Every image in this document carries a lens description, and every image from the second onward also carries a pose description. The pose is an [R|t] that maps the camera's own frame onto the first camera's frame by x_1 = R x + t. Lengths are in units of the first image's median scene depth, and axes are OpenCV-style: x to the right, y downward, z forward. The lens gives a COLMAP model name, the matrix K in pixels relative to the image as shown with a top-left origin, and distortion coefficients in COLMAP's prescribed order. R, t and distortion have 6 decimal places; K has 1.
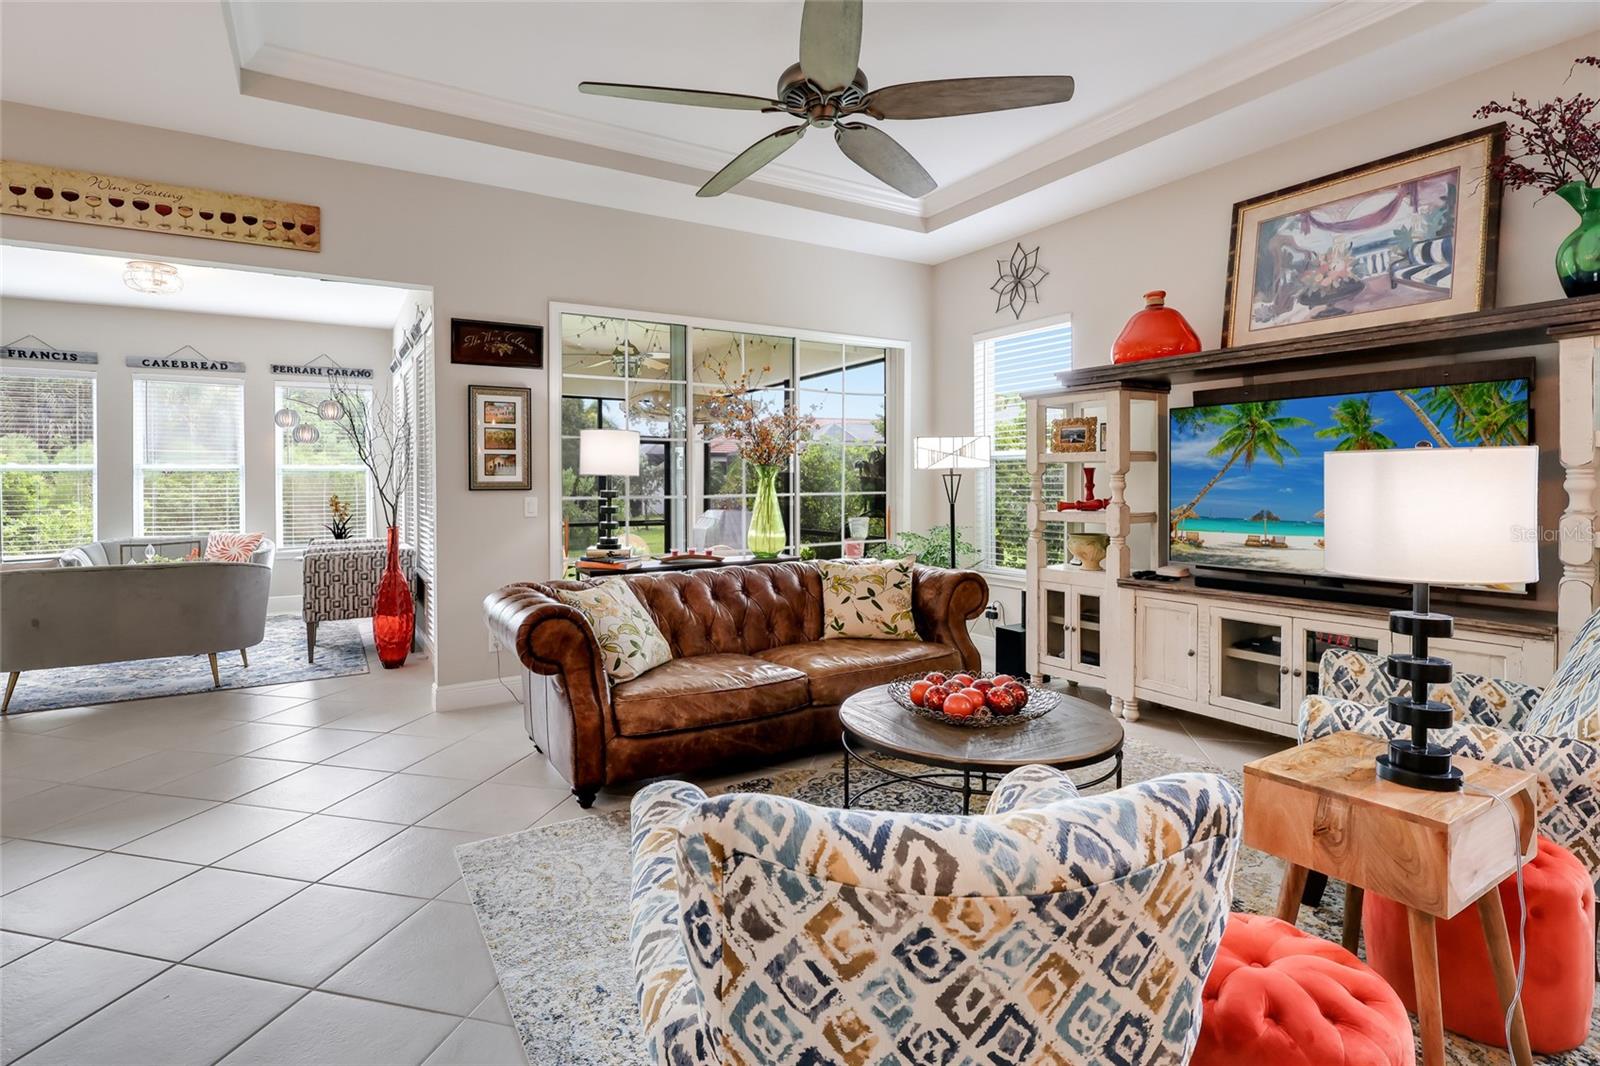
lens RADIAL K [[779.9, 0, 787.6], [0, 779.9, 494.1], [0, 0, 1]] dist [-0.005401, -0.001130]
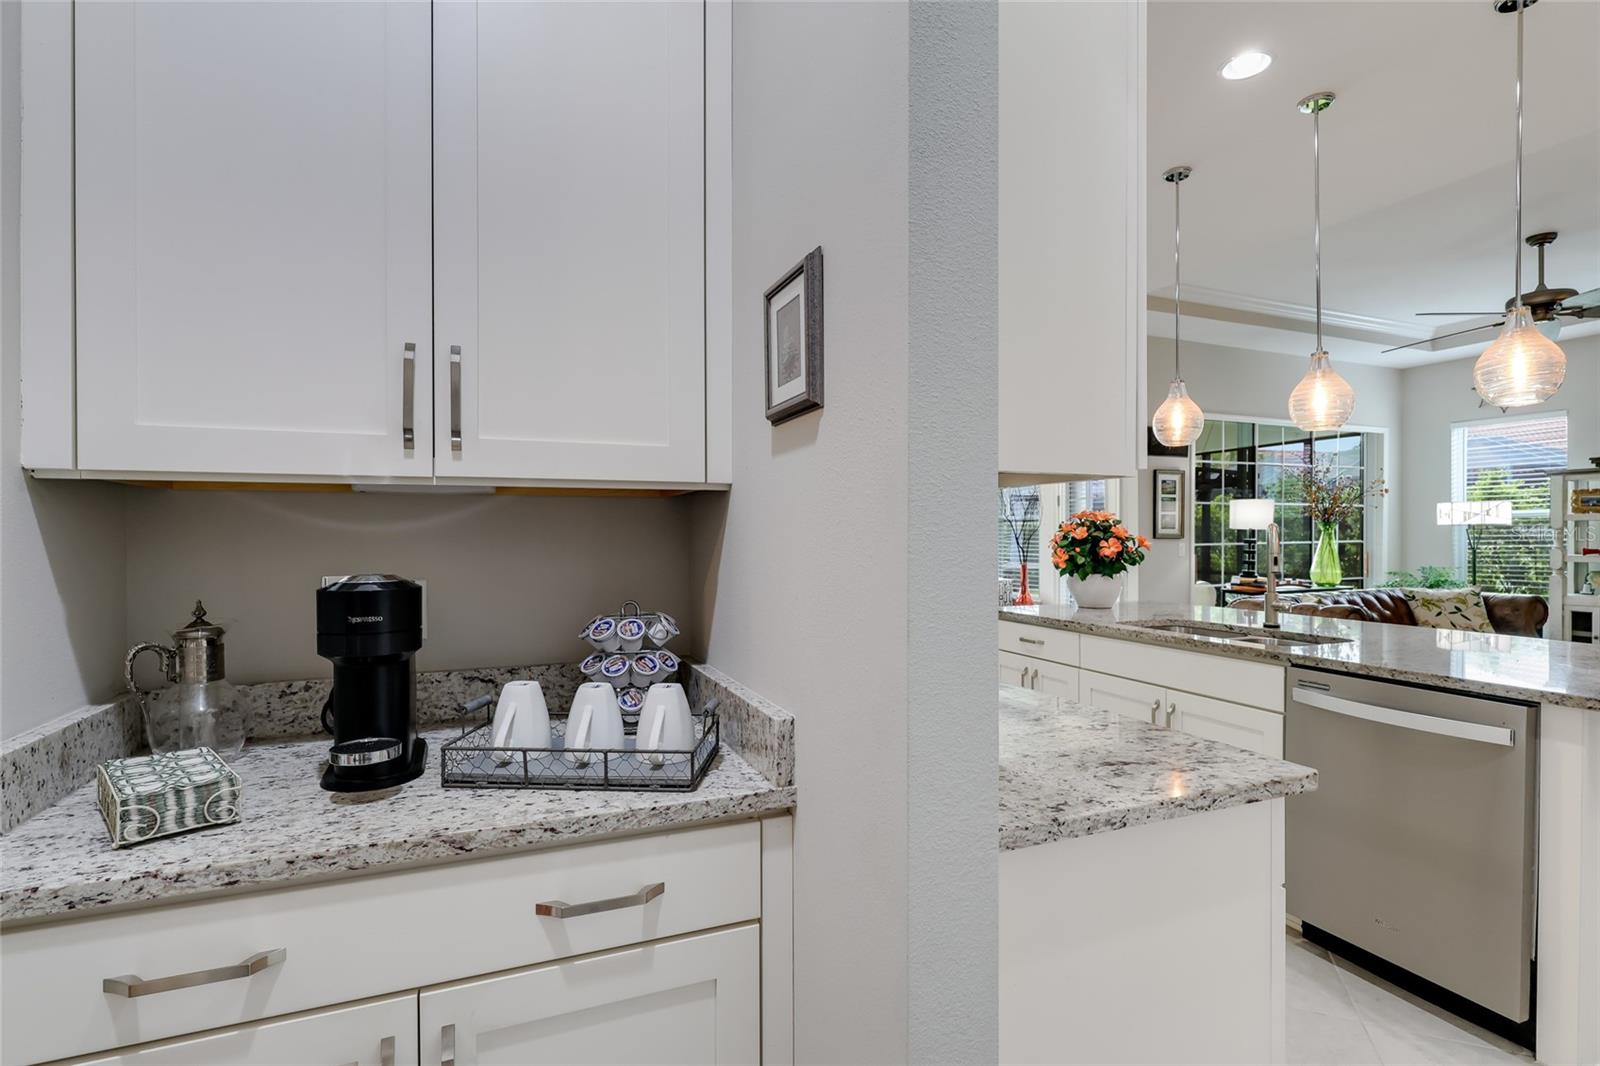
lens RADIAL K [[777.4, 0, 799.8], [0, 777.4, 539.8], [0, 0, 1]] dist [0.000724, 0.000533]
pose [[0.990879, 0.005063, -0.134657, -0.940135], [-0.005923, 0.999965, -0.005991, 0.011806], [0.134622, 0.006733, 0.990874, -0.632069]]
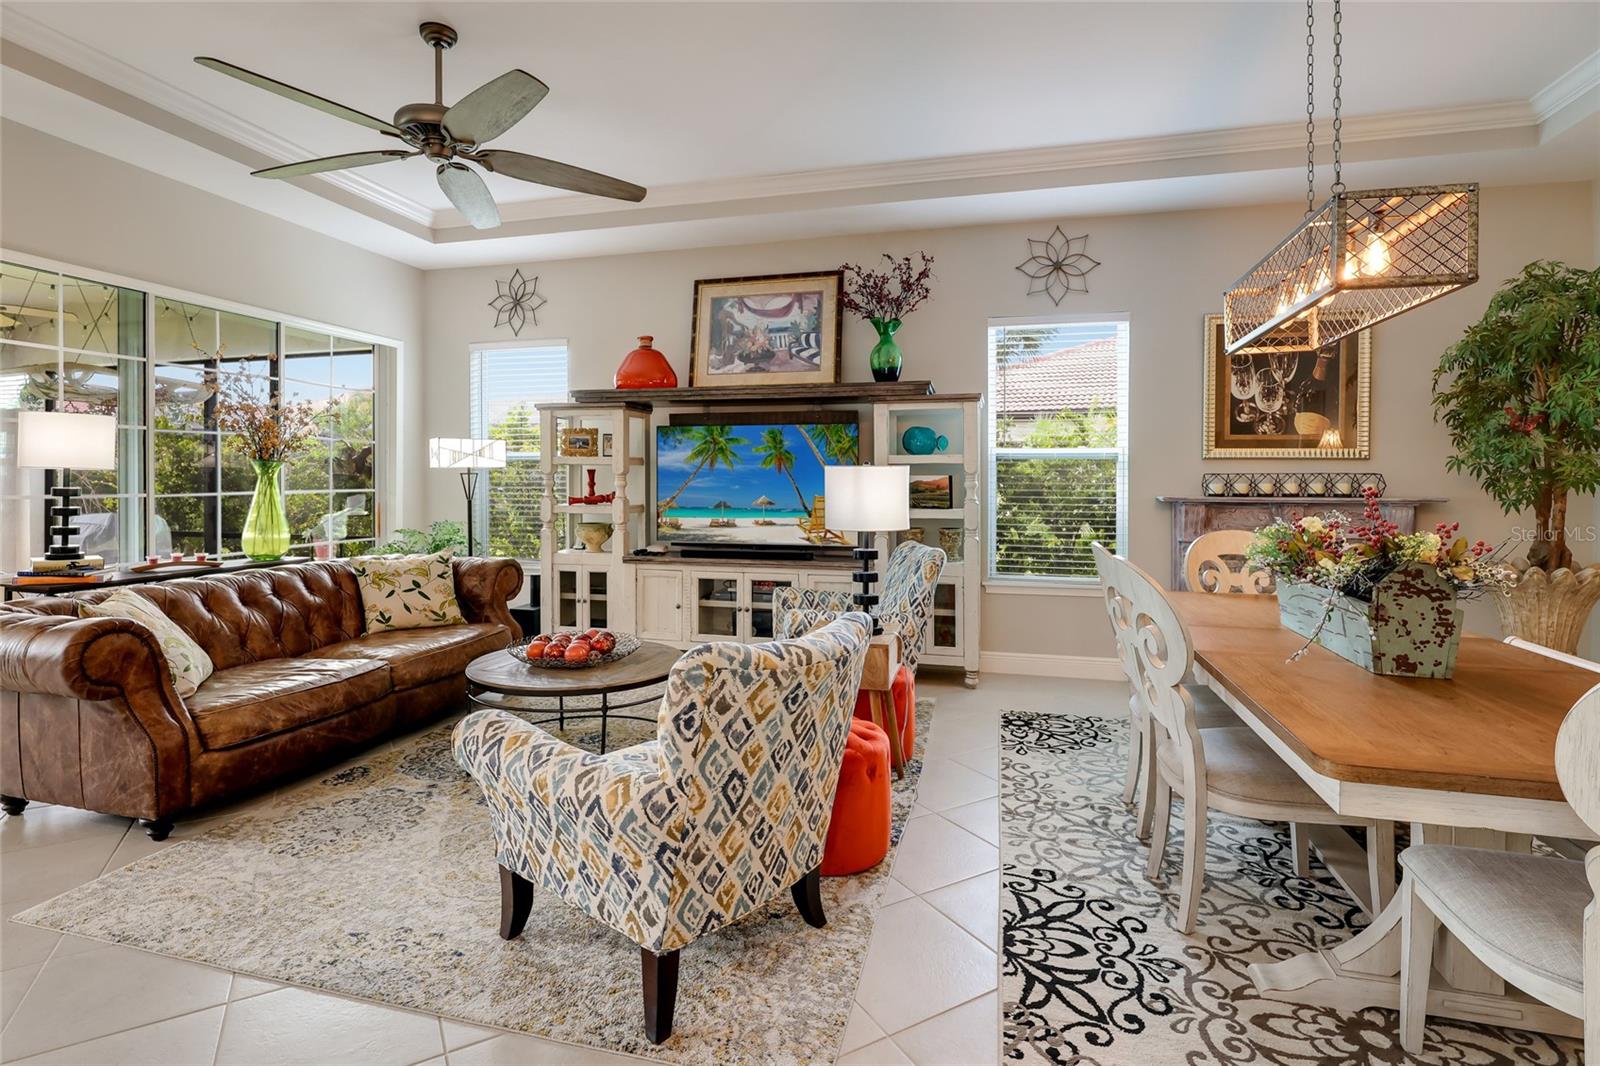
lens RADIAL K [[777.1, 0, 788.7], [0, 777.1, 486.6], [0, 0, 1]] dist [-0.002599, -0.000871]
pose [[0.720957, 0.001611, 0.692978, -0.261445], [0.003717, 0.999974, -0.006193, 0.002645], [-0.692969, 0.007041, 0.720933, -0.108632]]
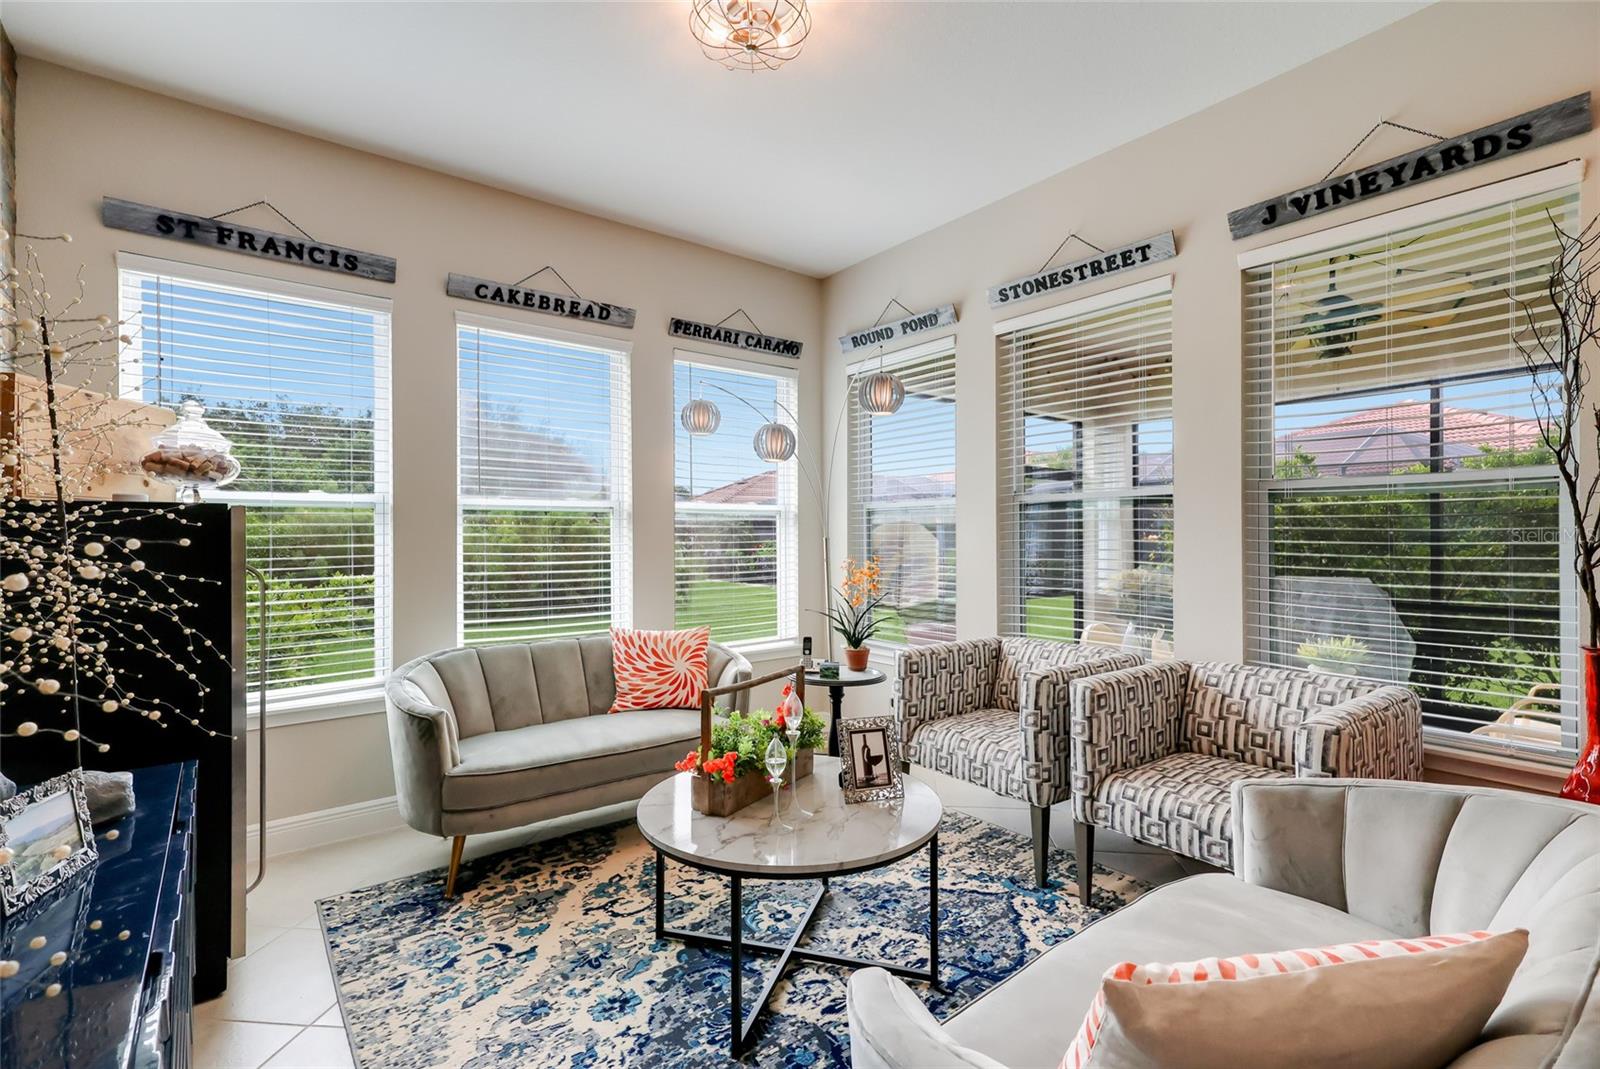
lens RADIAL K [[733.4, 0, 800.0], [0, 733.4, 534.5], [0, 0, 1]] dist [0.016494, -0.000065]
pose [[0.991907, 0.000087, 0.126965, -1.216359], [0.002292, 0.999825, -0.018593, -0.007172], [-0.126944, 0.018734, 0.991733, 0.904601]]
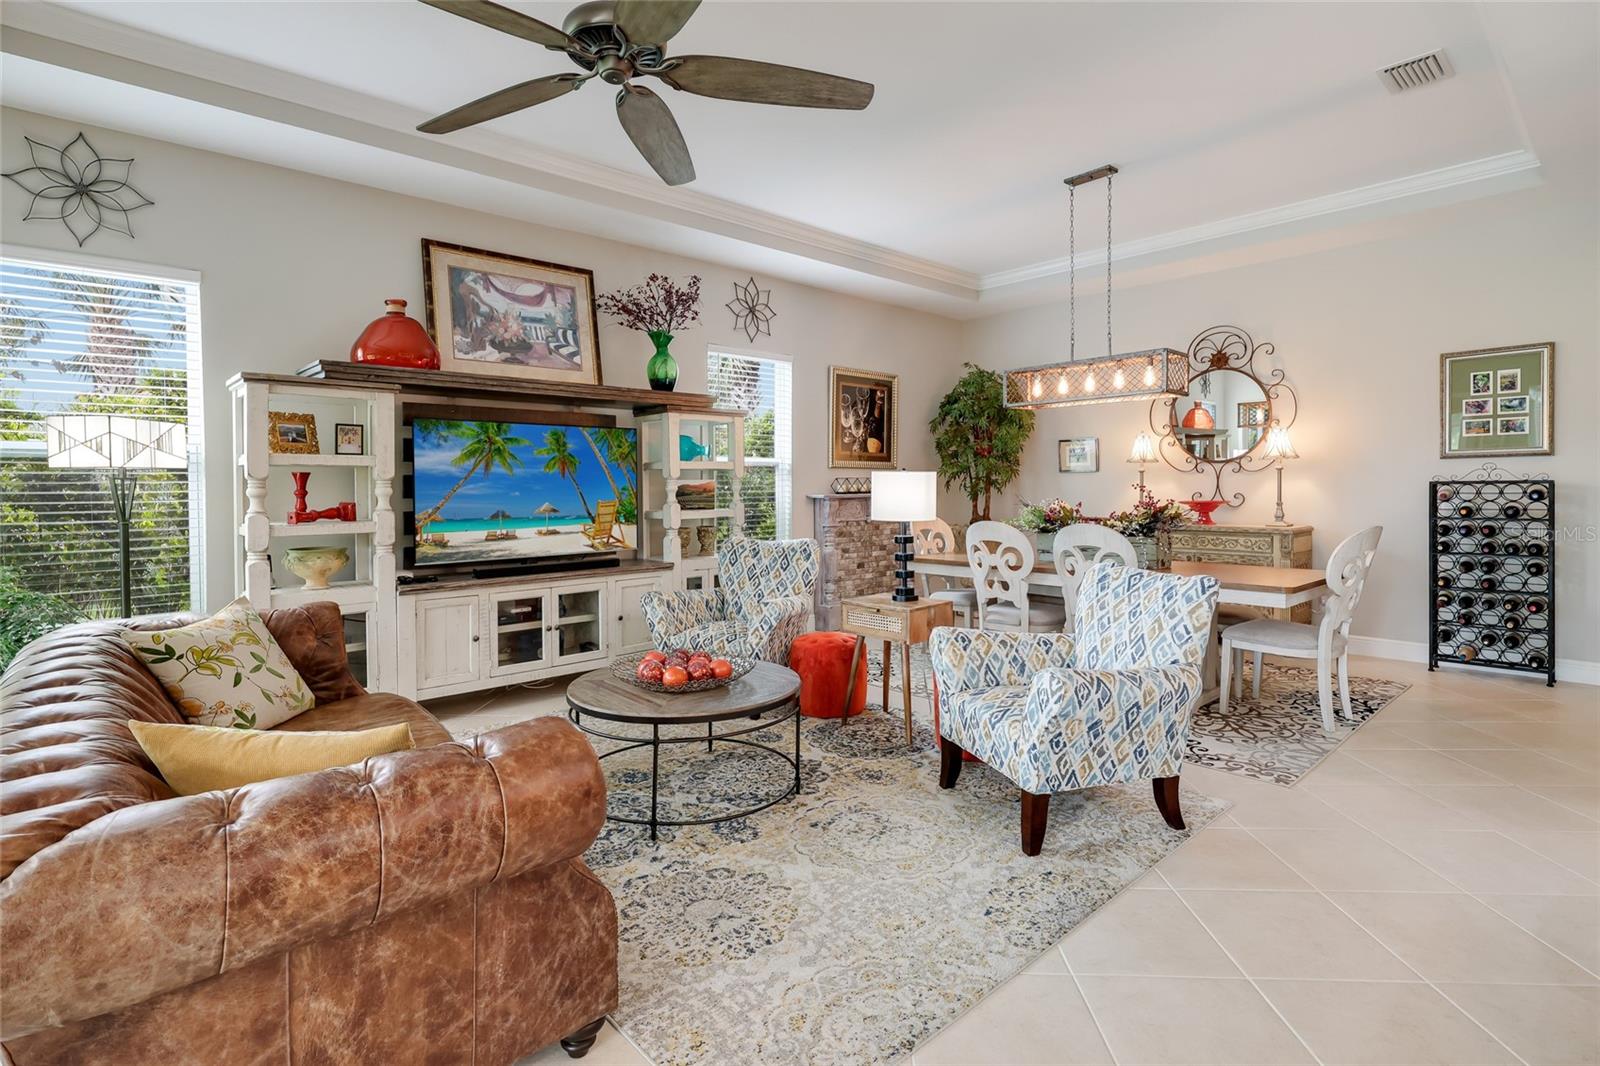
lens RADIAL K [[780.7, 0, 795.4], [0, 780.7, 496.8], [0, 0, 1]] dist [-0.004355, -0.000913]
pose [[-0.190831, -0.009552, 0.981576, -0.619864], [0.022651, 0.999644, 0.014131, -0.007046], [-0.981362, 0.024930, -0.190547, 0.691720]]
